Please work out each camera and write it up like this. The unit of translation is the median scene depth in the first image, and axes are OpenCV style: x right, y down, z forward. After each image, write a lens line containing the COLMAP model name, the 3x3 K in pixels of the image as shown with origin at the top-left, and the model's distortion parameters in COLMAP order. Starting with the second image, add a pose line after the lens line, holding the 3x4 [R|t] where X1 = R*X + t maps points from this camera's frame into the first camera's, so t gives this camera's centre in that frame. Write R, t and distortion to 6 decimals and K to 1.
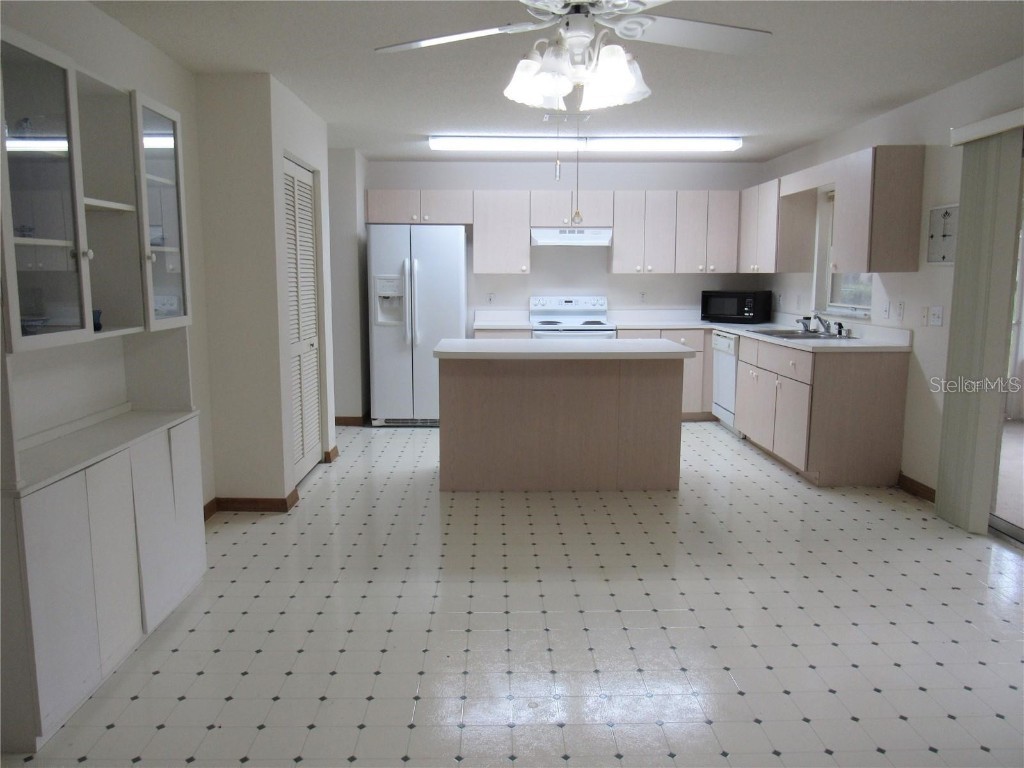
lens RADIAL K [[746.3, 0, 512.0], [0, 746.3, 384.0], [0, 0, 1]] dist [-0.004577, -0.004209]
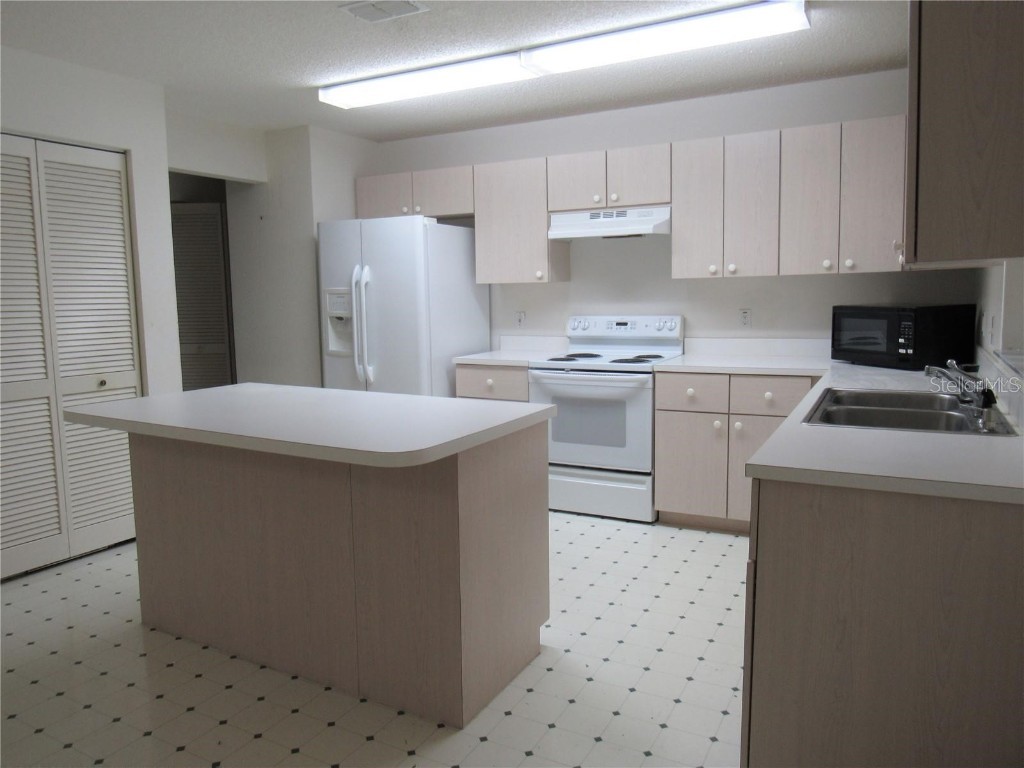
lens RADIAL K [[746.3, 0, 512.0], [0, 746.3, 384.0], [0, 0, 1]] dist [-0.004577, -0.004209]
pose [[0.860257, 0.045082, -0.507864, 0.339235], [-0.056293, 0.998392, -0.006728, -0.051191], [0.506744, 0.034376, 0.861411, 0.415849]]
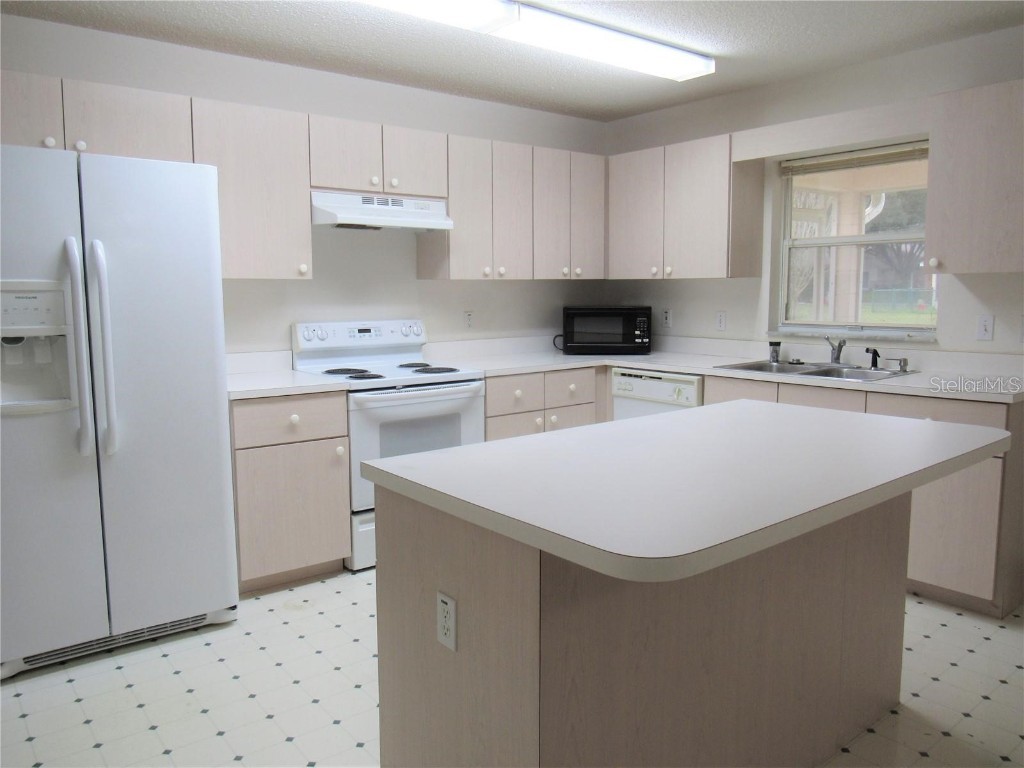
lens RADIAL K [[763.6, 0, 512.0], [0, 763.6, 384.0], [0, 0, 1]] dist [-0.025799, 0.000162]
pose [[0.792945, -0.078765, 0.604181, -0.187673], [0.094378, 0.995519, 0.005918, -0.067853], [-0.601940, 0.052328, 0.796825, 0.514273]]
